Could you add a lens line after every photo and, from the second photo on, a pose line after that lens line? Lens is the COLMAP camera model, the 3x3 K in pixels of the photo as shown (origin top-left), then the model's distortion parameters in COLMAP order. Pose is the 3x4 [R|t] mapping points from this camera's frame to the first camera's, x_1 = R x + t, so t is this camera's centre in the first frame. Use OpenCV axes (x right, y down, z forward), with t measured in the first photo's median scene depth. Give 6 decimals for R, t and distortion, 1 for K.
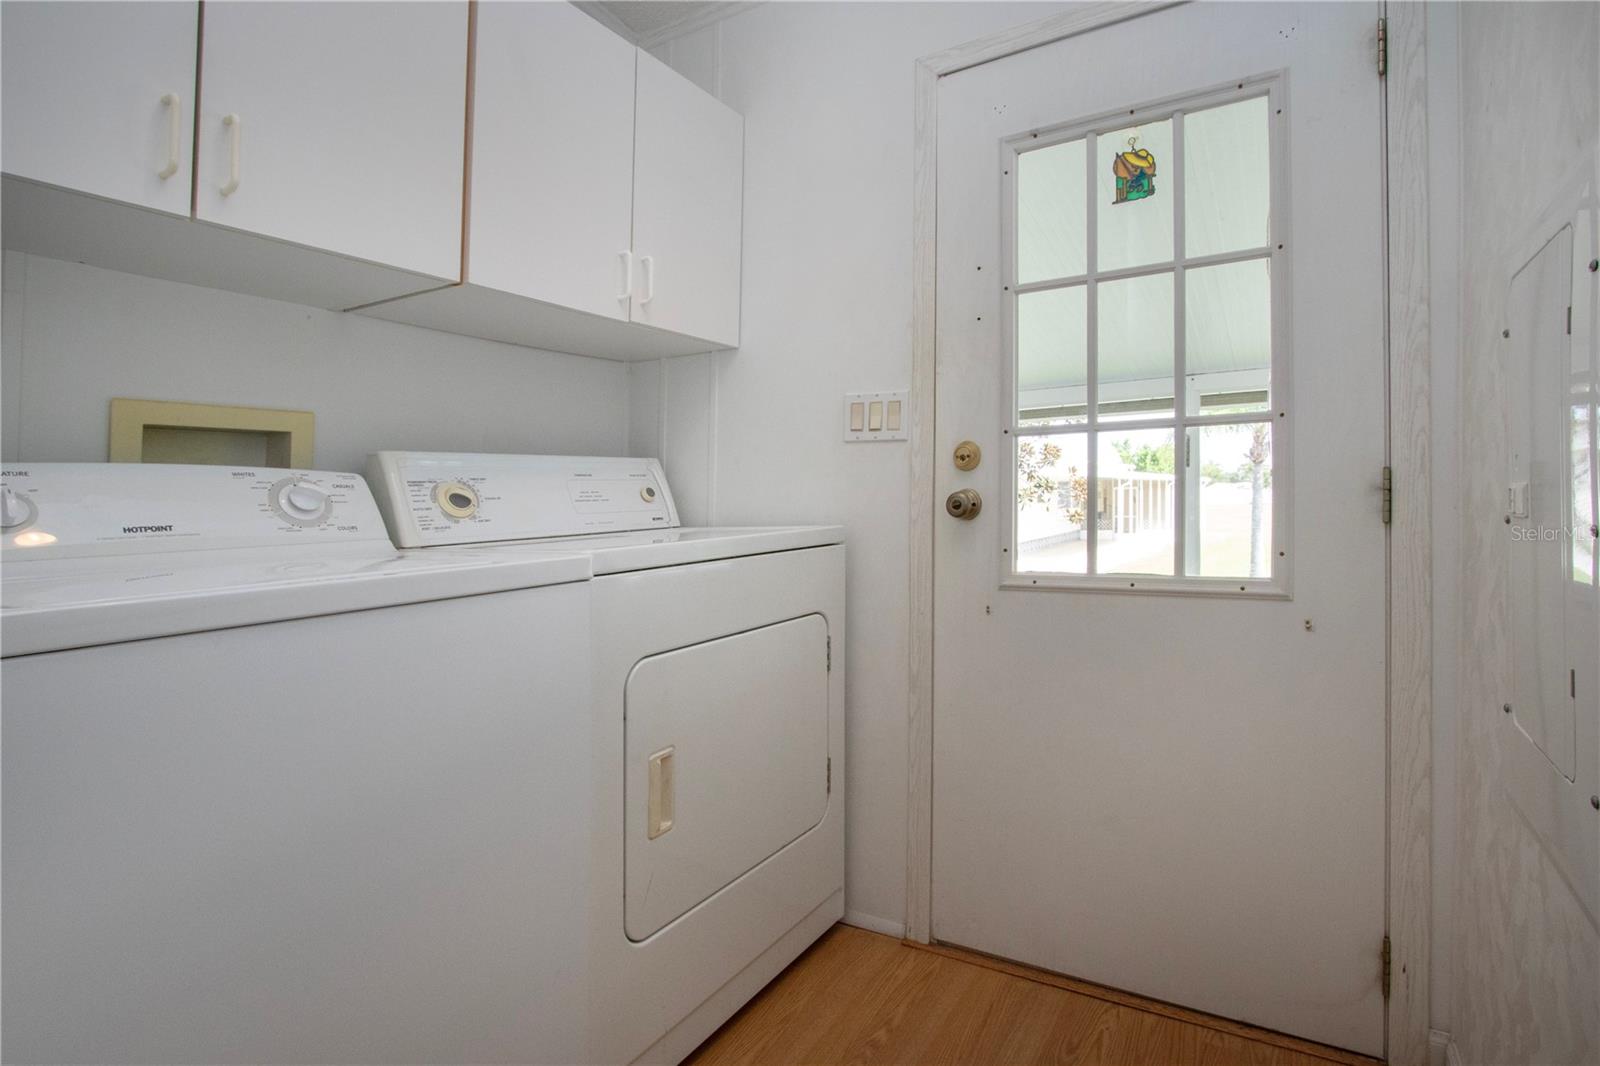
lens RADIAL K [[856.6, 0, 802.7], [0, 856.6, 520.3], [0, 0, 1]] dist [-0.017810, 0.002271]
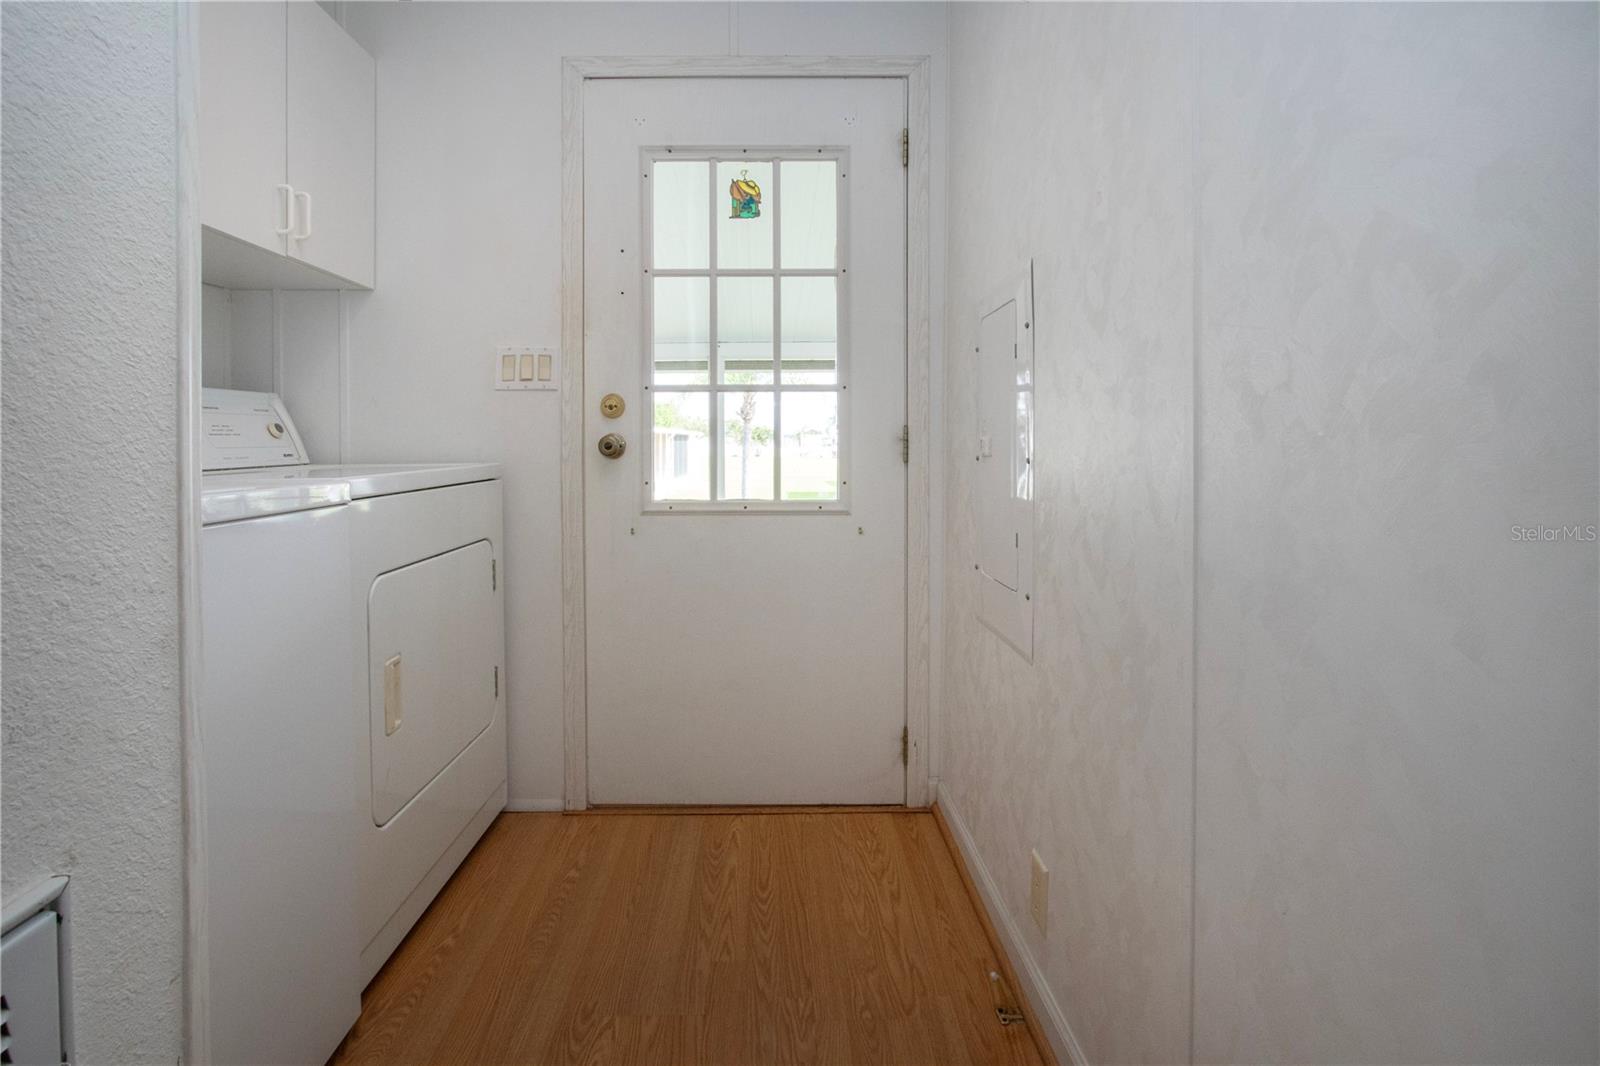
lens RADIAL K [[801.6, 0, 800.5], [0, 801.6, 486.1], [0, 0, 1]] dist [-0.001039, 0.000931]
pose [[0.862013, -0.006080, 0.506849, -0.165173], [-0.006282, 0.999723, 0.022676, 0.011728], [-0.506847, -0.022731, 0.861736, -0.122613]]
